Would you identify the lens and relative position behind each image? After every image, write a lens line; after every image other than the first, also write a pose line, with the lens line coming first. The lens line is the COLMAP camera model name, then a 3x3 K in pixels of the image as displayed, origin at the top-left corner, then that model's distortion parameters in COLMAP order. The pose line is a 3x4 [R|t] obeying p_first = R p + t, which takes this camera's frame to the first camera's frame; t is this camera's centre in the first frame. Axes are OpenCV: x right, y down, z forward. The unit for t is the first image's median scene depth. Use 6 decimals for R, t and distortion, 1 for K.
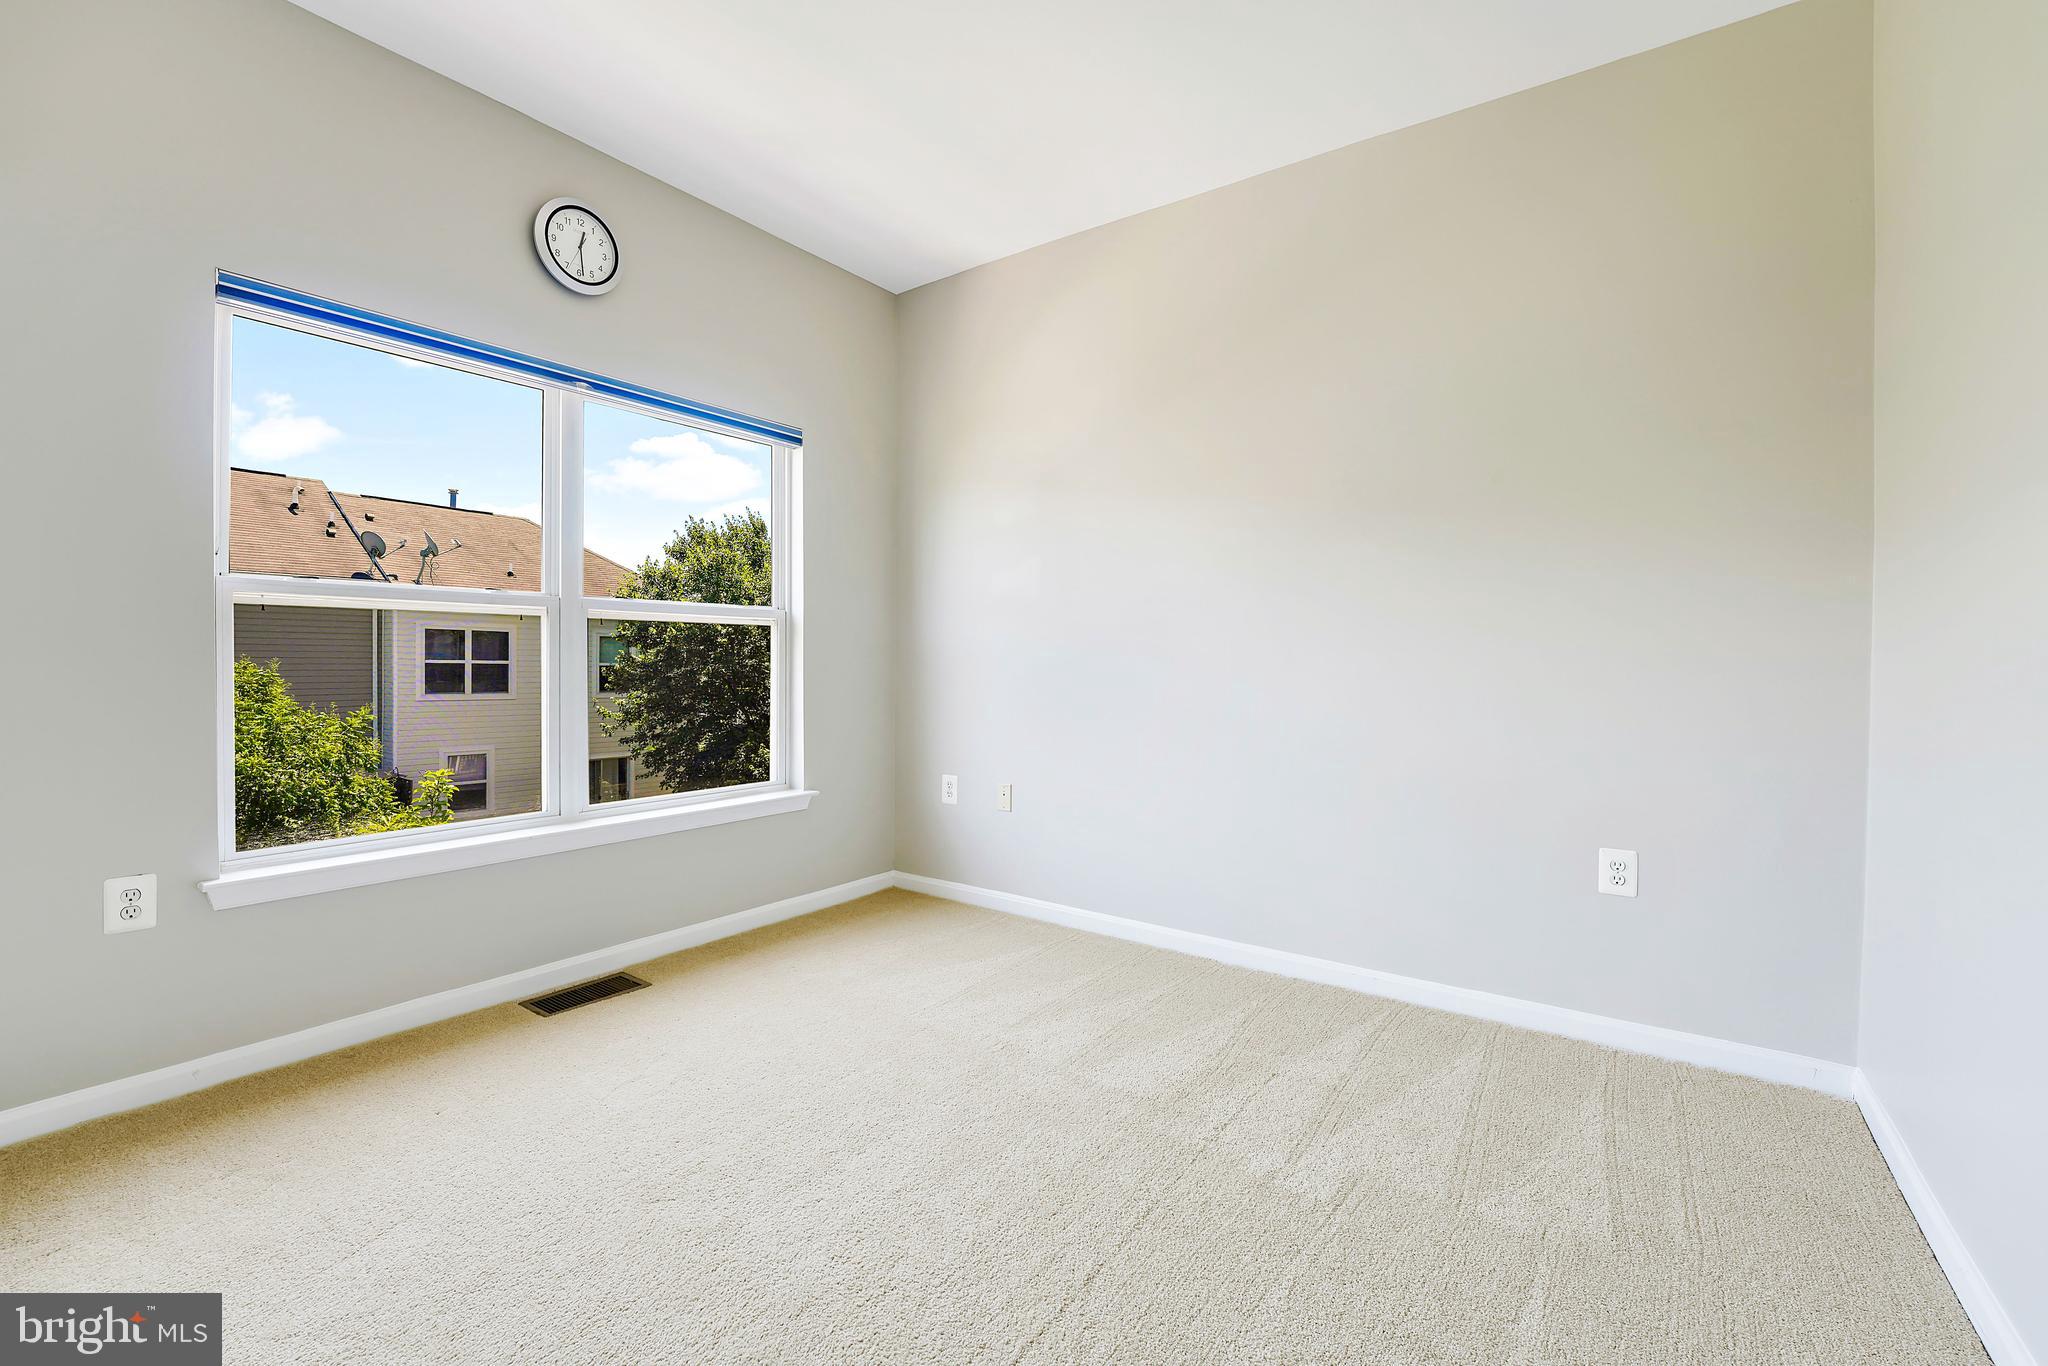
lens RADIAL K [[841.3, 0, 1031.9], [0, 841.3, 680.1], [0, 0, 1]] dist [-0.025752, 0.000023]
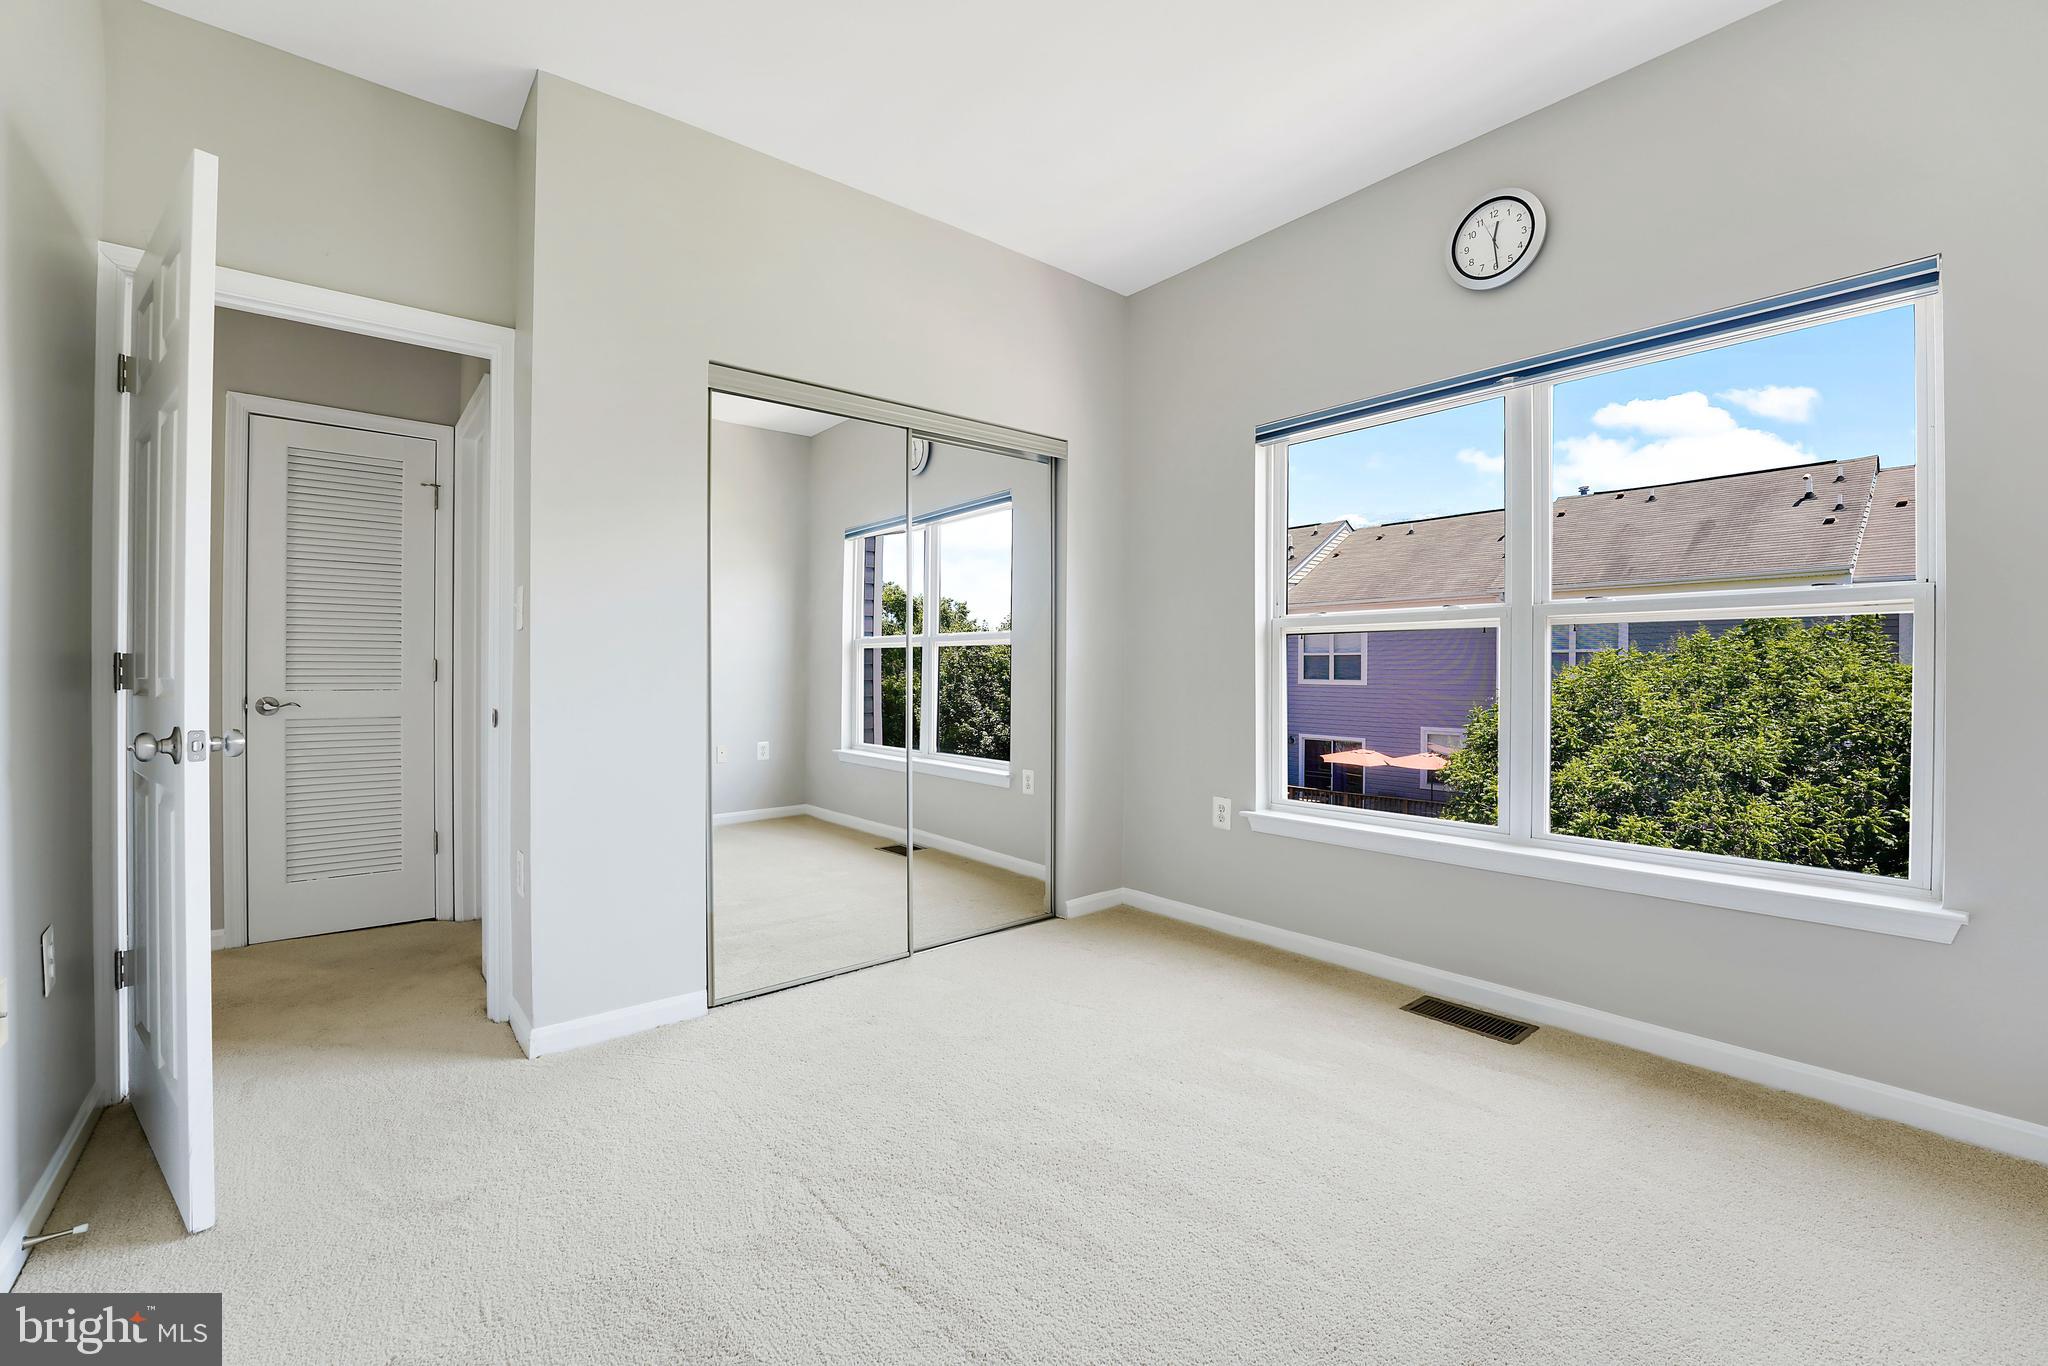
lens RADIAL K [[841.3, 0, 1031.9], [0, 841.3, 680.1], [0, 0, 1]] dist [-0.025752, 0.000023]
pose [[-0.240252, 0.003131, -0.970706, 0.504211], [-0.022604, 0.999706, 0.008820, -0.011151], [0.970447, 0.024061, -0.240110, 0.713290]]
